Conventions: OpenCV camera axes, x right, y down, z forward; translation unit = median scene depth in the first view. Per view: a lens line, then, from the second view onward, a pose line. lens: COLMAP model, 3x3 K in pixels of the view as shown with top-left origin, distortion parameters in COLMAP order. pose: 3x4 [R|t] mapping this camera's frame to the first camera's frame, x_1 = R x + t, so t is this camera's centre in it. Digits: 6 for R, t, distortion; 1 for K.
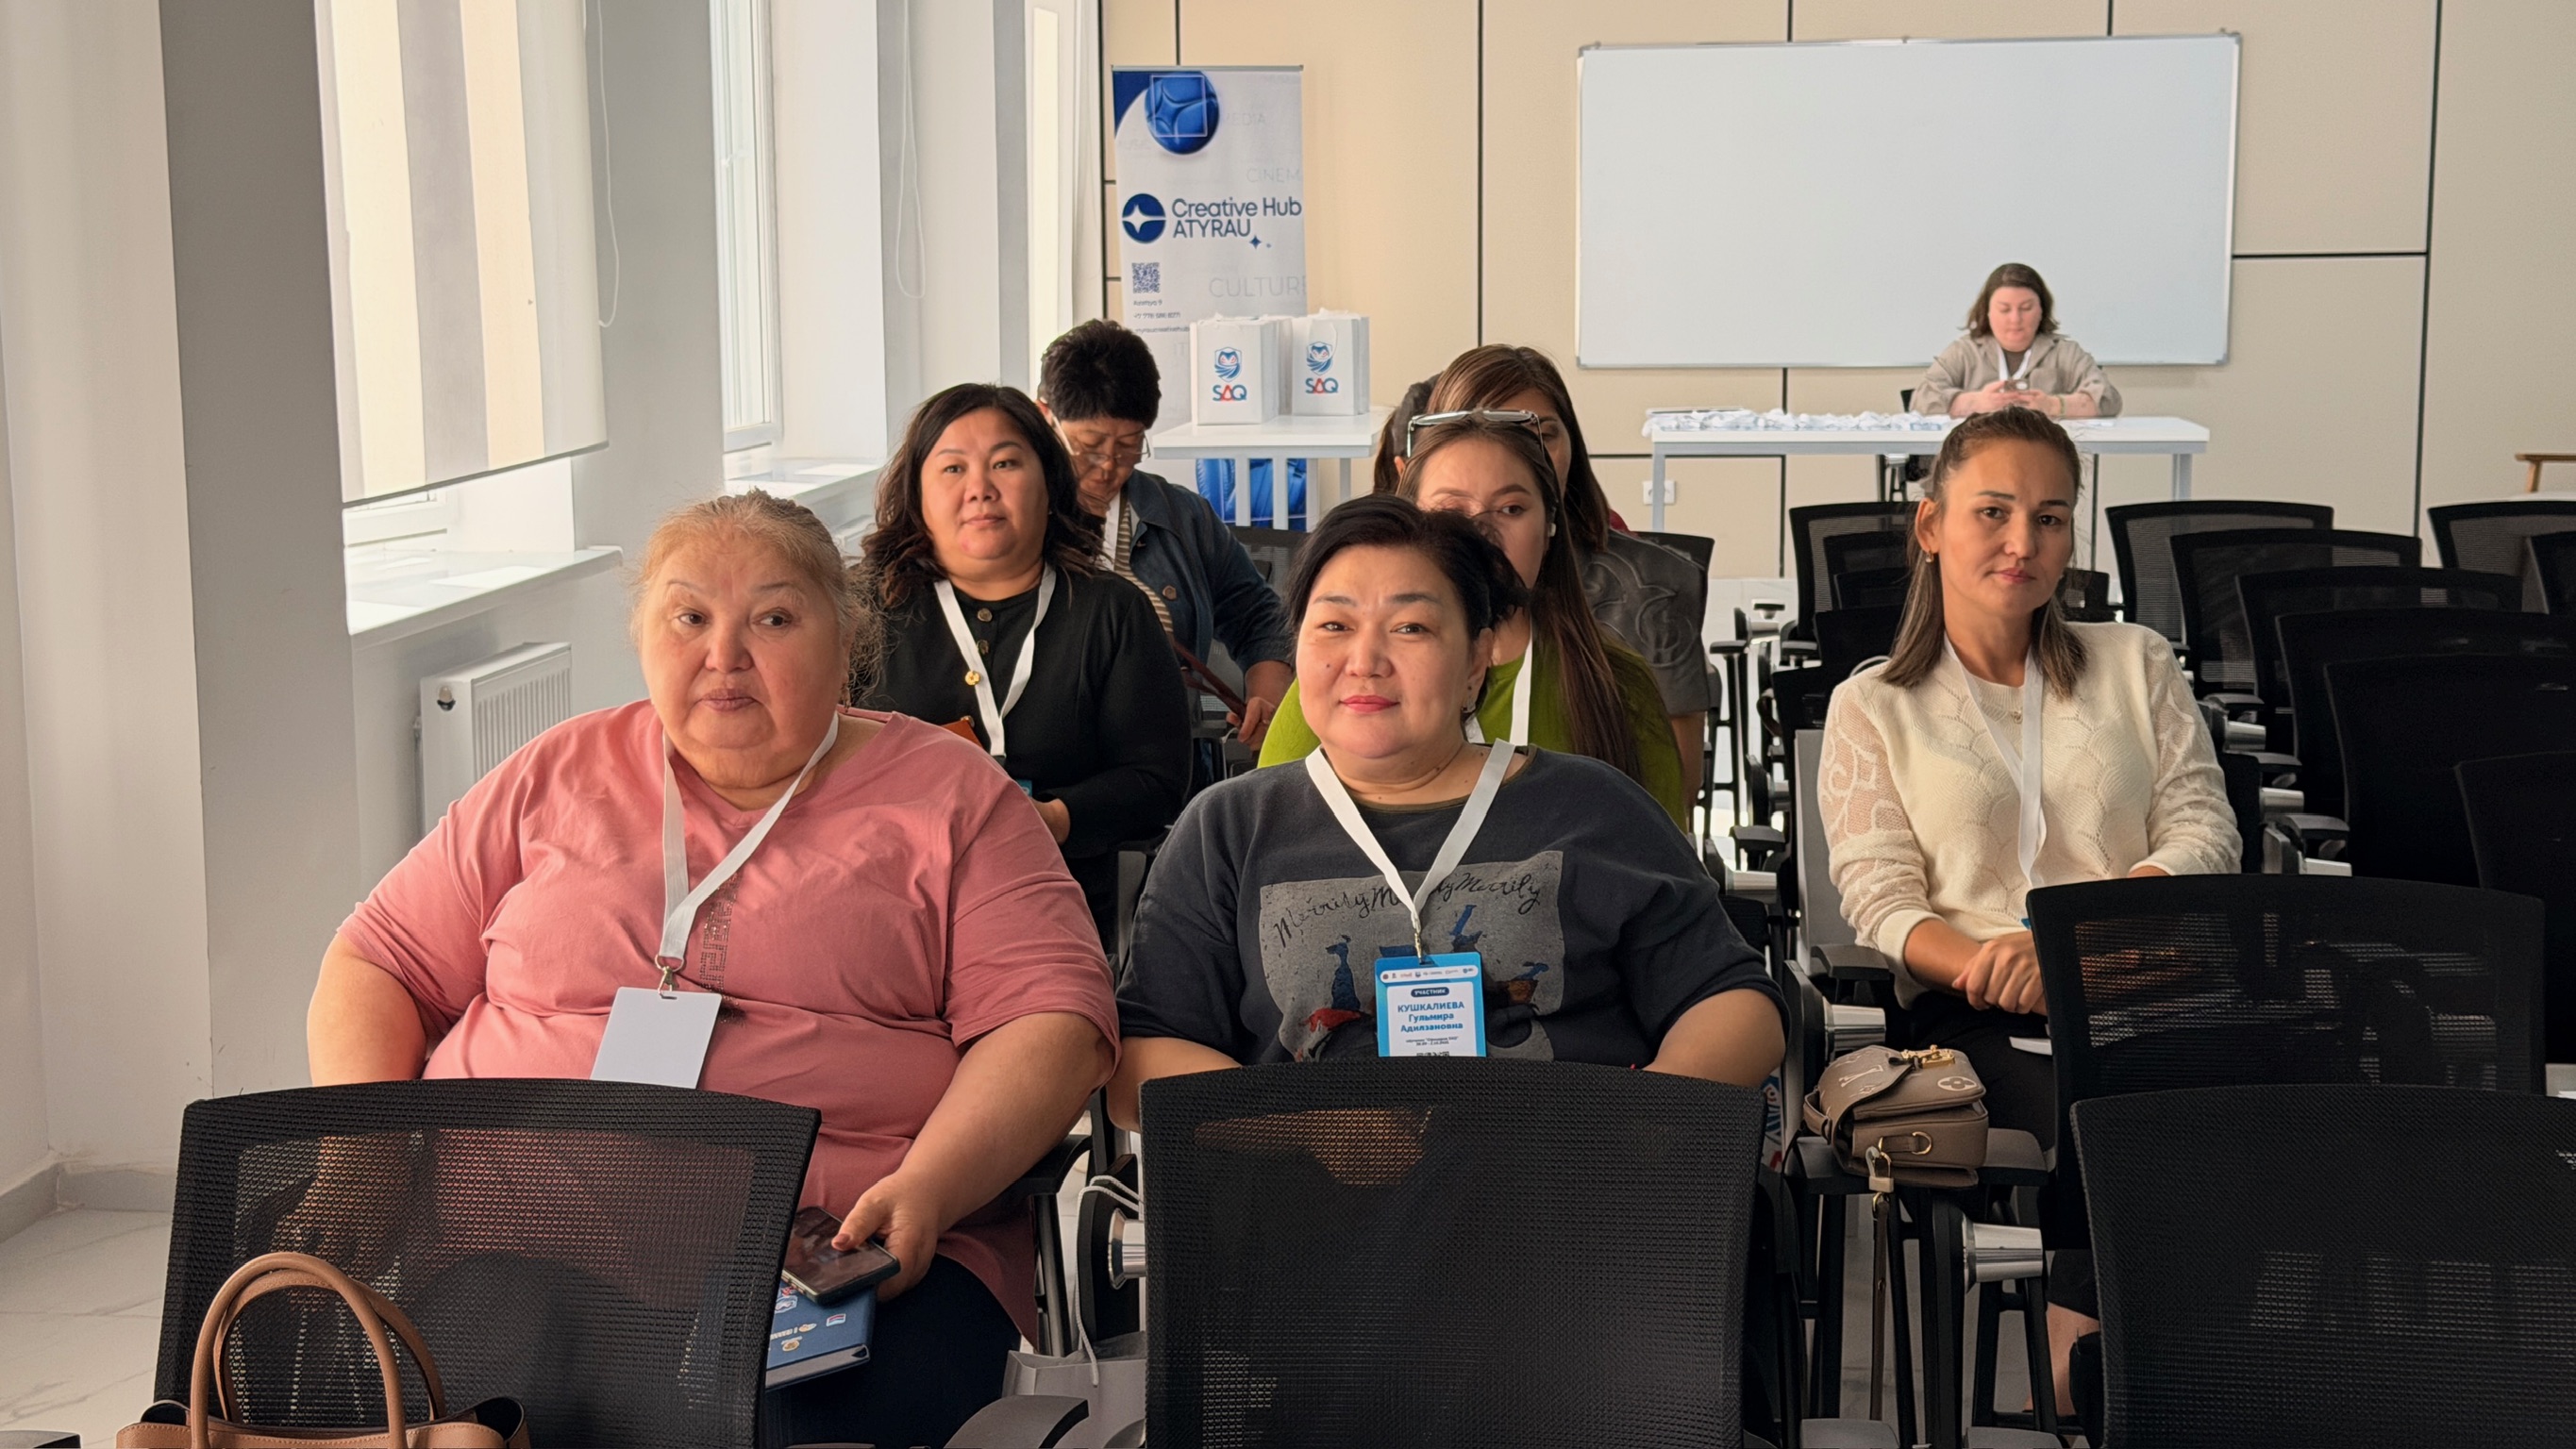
lens RADIAL K [[3542.0, 0, 1290.1], [0, 3542.0, 727.8], [0, 0, 1]] dist [0.127819, 0.000000]
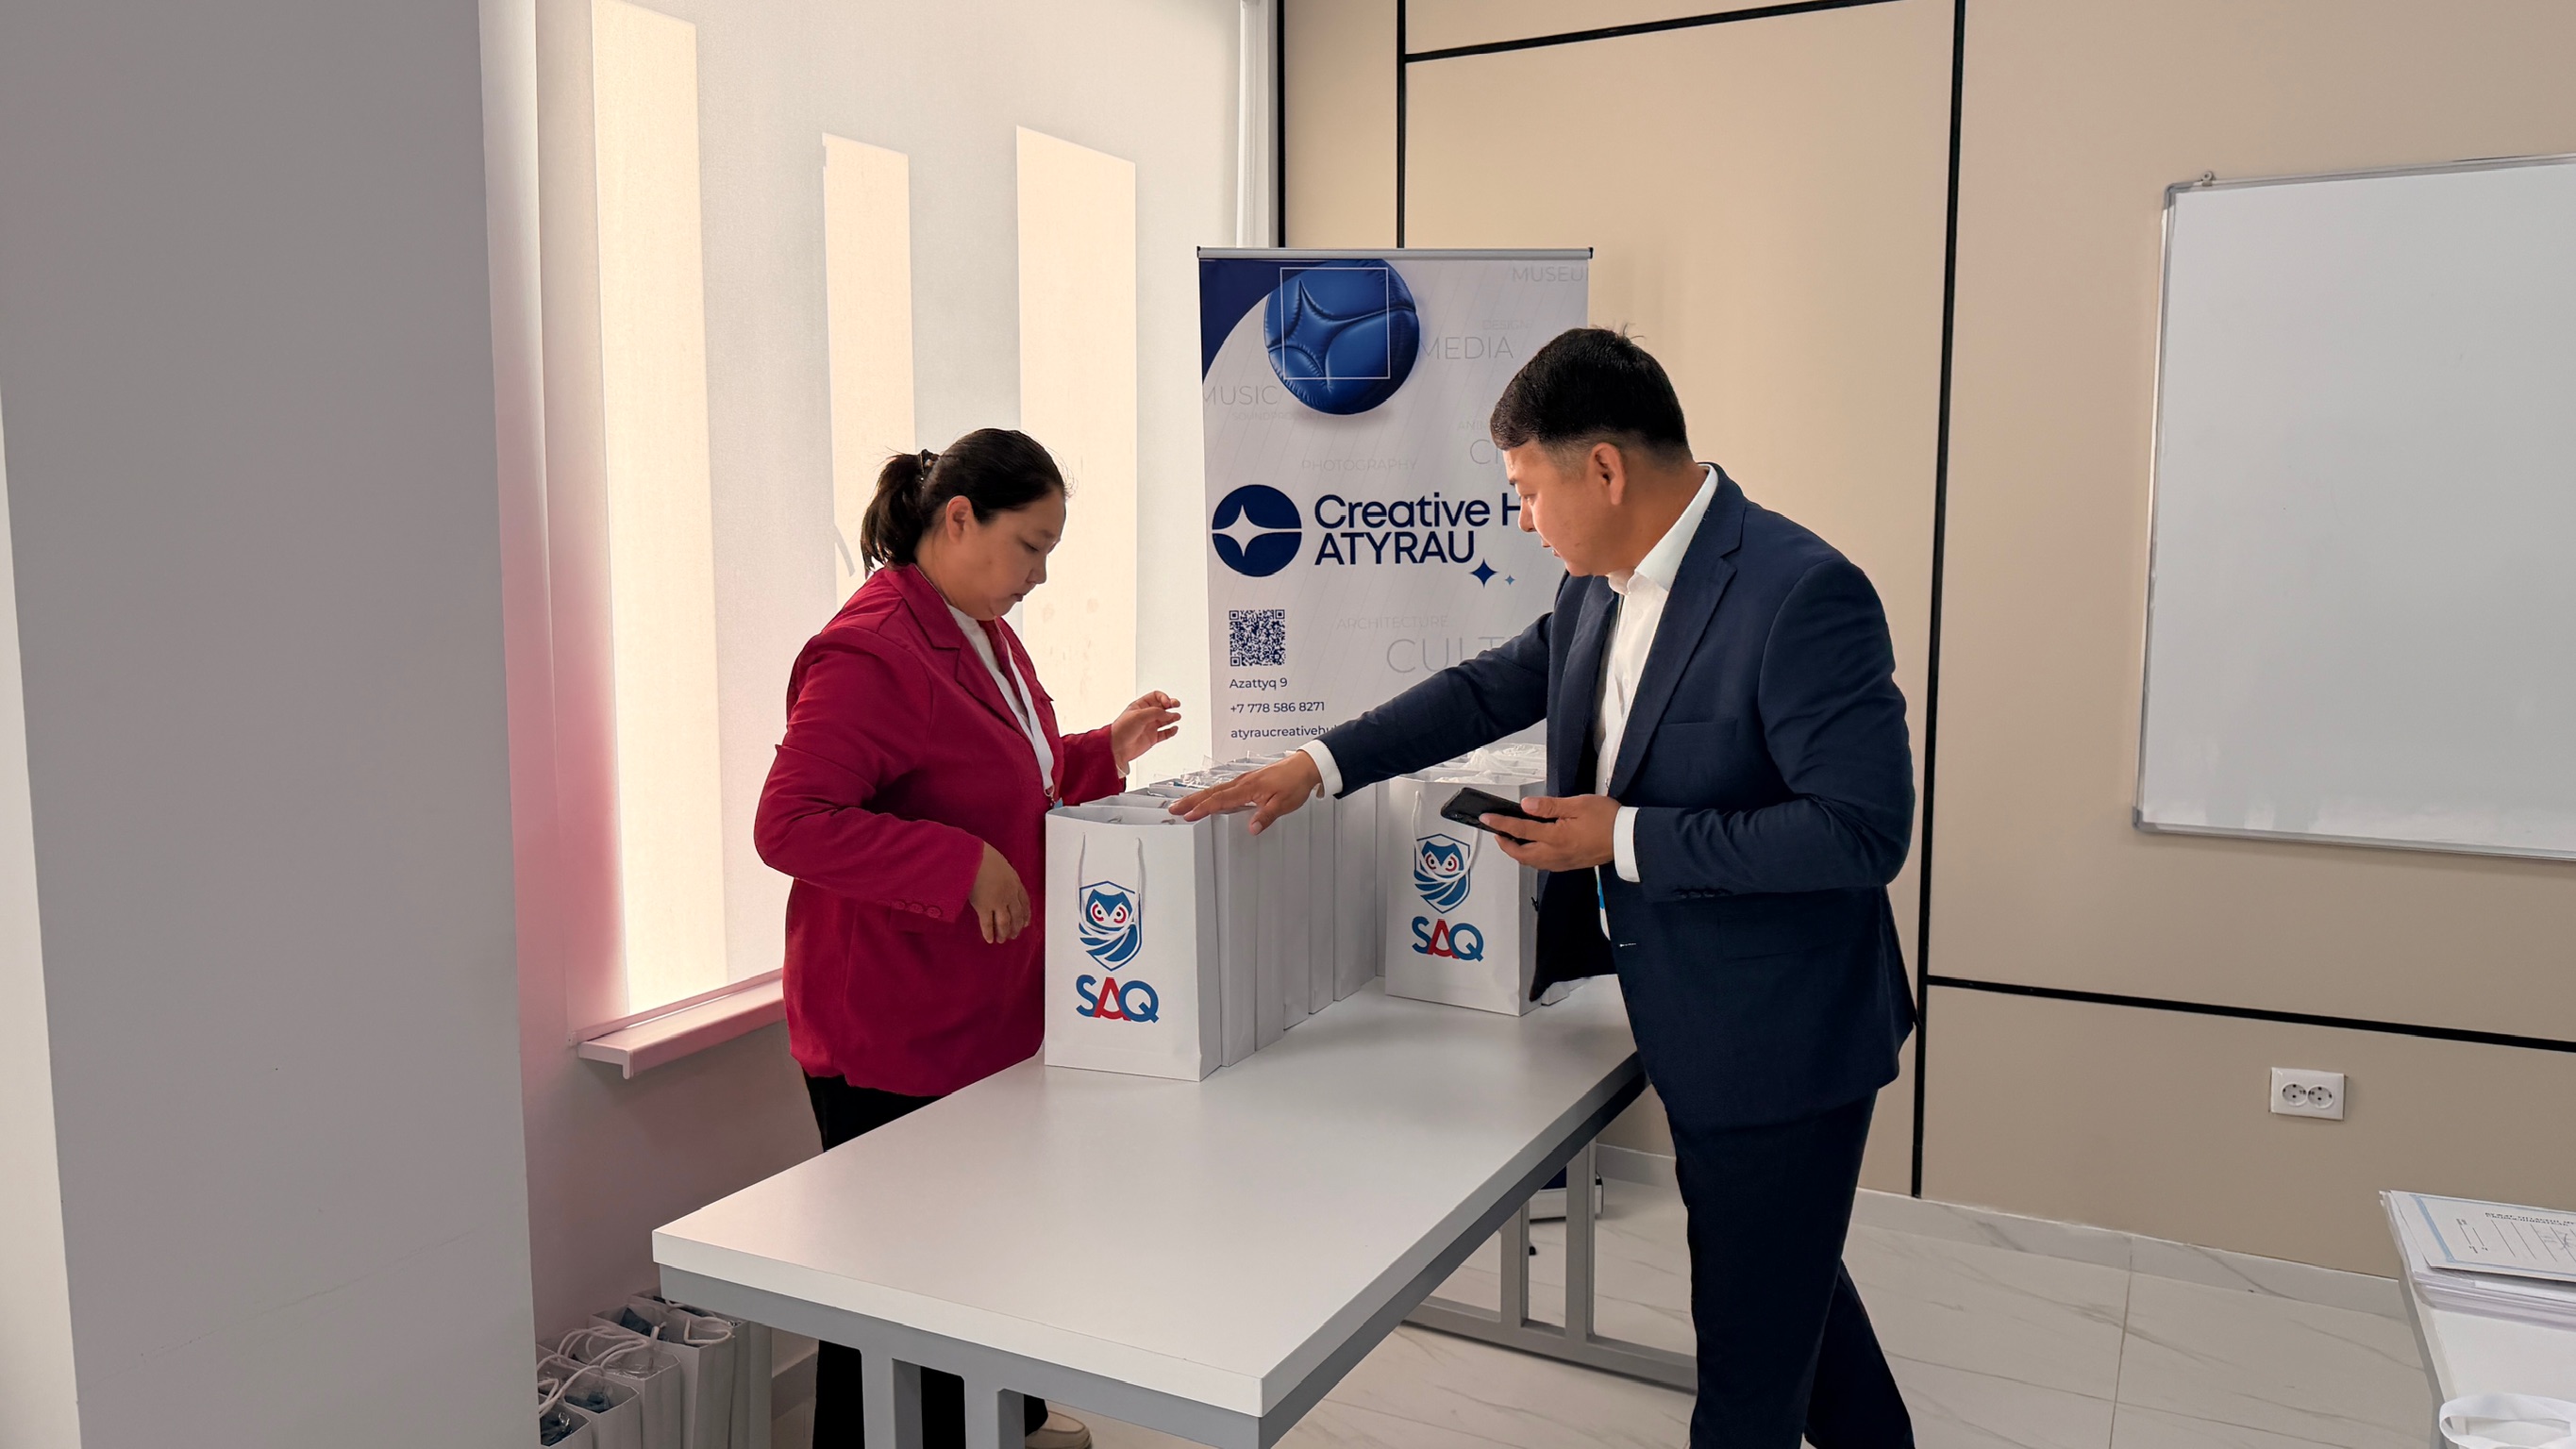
lens RADIAL K [[1810.7, 0, 1289.8], [0, 1810.7, 714.9], [0, 0, 1]] dist [0.039121, 0.000126]
pose [[0.935992, 0.044526, -0.349194, 0.061025], [-0.053031, 0.998483, -0.014830, -0.111013], [0.348004, 0.032399, 0.936933, 0.740539]]
